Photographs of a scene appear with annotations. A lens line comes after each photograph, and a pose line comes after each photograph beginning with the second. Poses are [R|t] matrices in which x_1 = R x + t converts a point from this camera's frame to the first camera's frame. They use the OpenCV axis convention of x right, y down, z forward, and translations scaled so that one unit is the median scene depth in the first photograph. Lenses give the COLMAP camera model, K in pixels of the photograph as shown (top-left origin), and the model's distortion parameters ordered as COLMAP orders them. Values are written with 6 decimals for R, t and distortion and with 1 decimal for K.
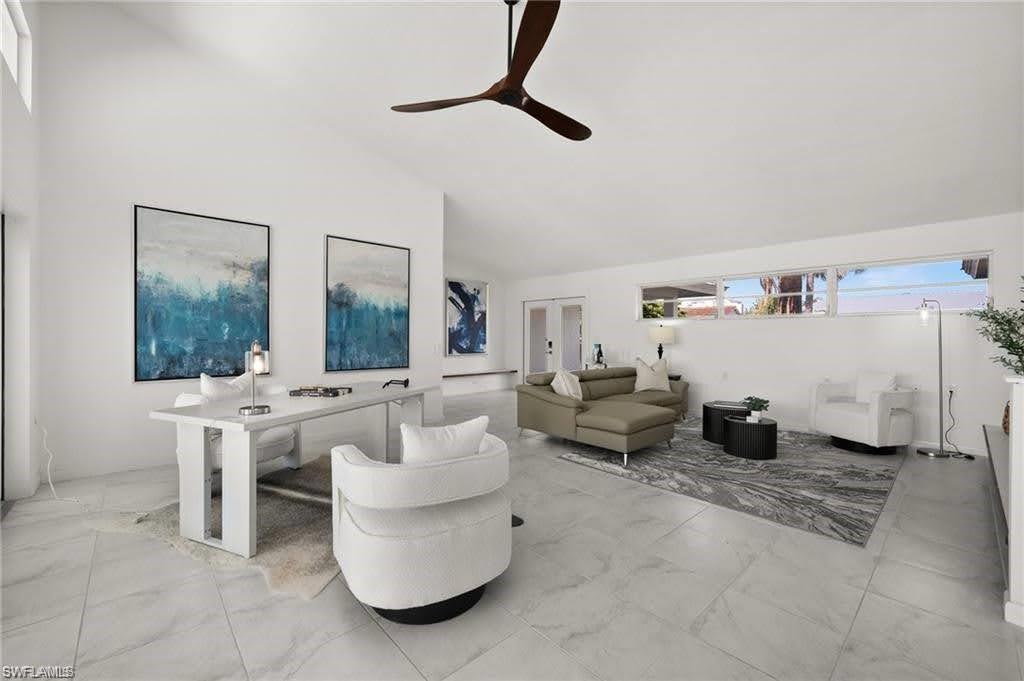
lens RADIAL K [[409.0, 0, 515.9], [0, 409.0, 340.7], [0, 0, 1]] dist [-0.000299, -0.000199]
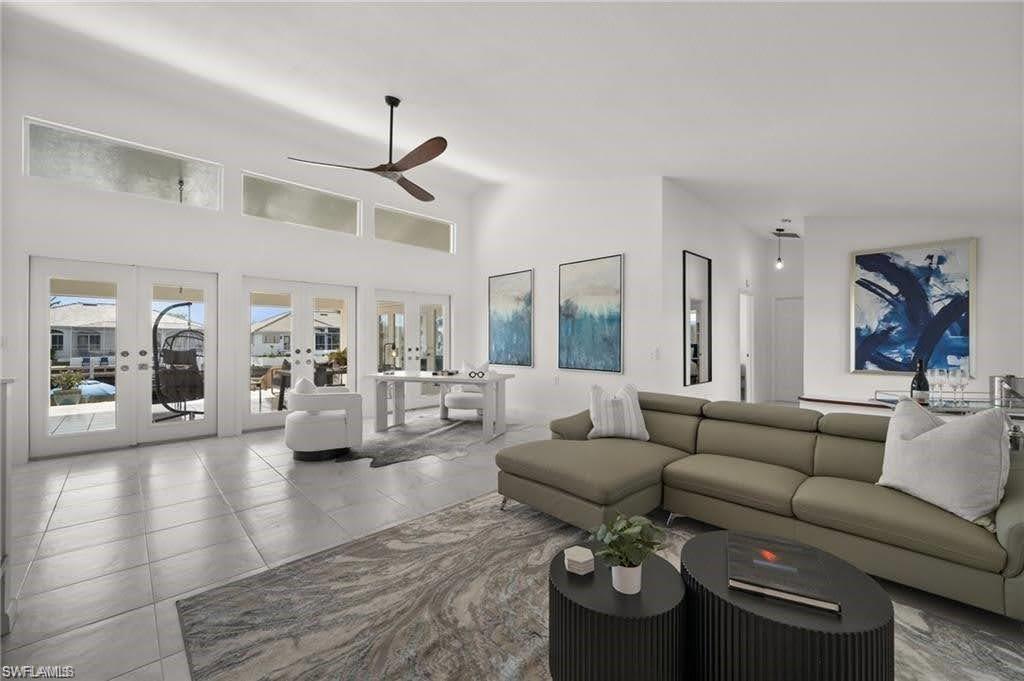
lens RADIAL K [[409.0, 0, 515.7], [0, 409.0, 337.0], [0, 0, 1]] dist [-0.000299, -0.000199]
pose [[0.028134, -0.013897, -0.999508, 0.757378], [-0.011667, 0.999831, -0.014230, -0.004085], [0.999536, 0.012061, 0.027967, 0.736201]]
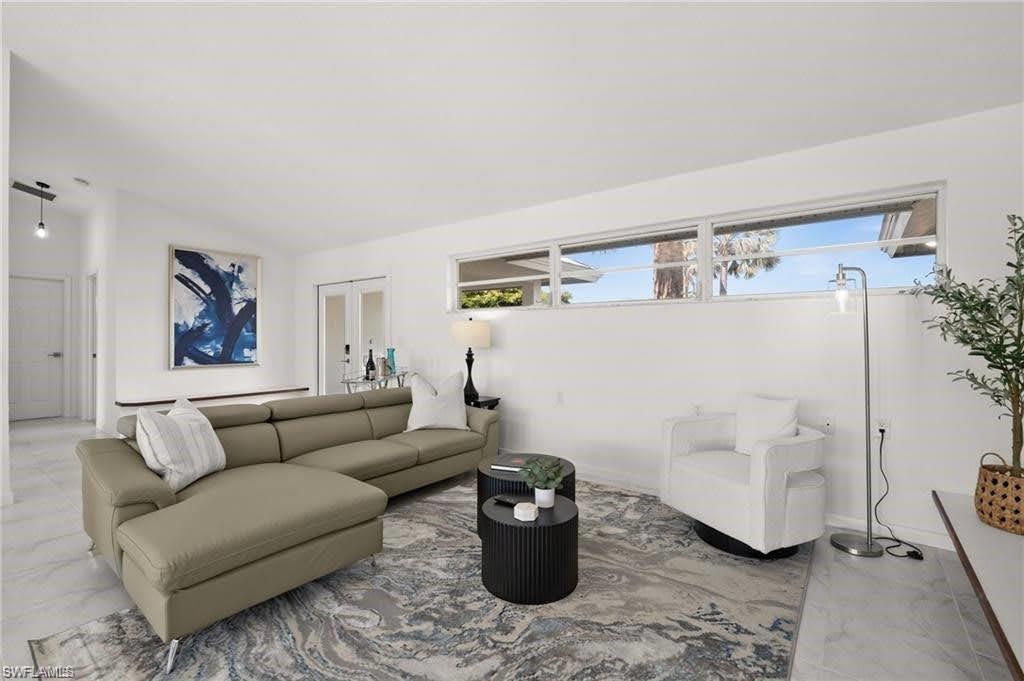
lens RADIAL K [[446.8, 0, 511.3], [0, 446.8, 340.9], [0, 0, 1]] dist [-0.003855, 0.000342]
pose [[0.986144, -0.003245, 0.165857, 0.377980], [0.003965, 0.999984, -0.004011, -0.000380], [-0.165842, 0.004613, 0.986142, 0.395628]]
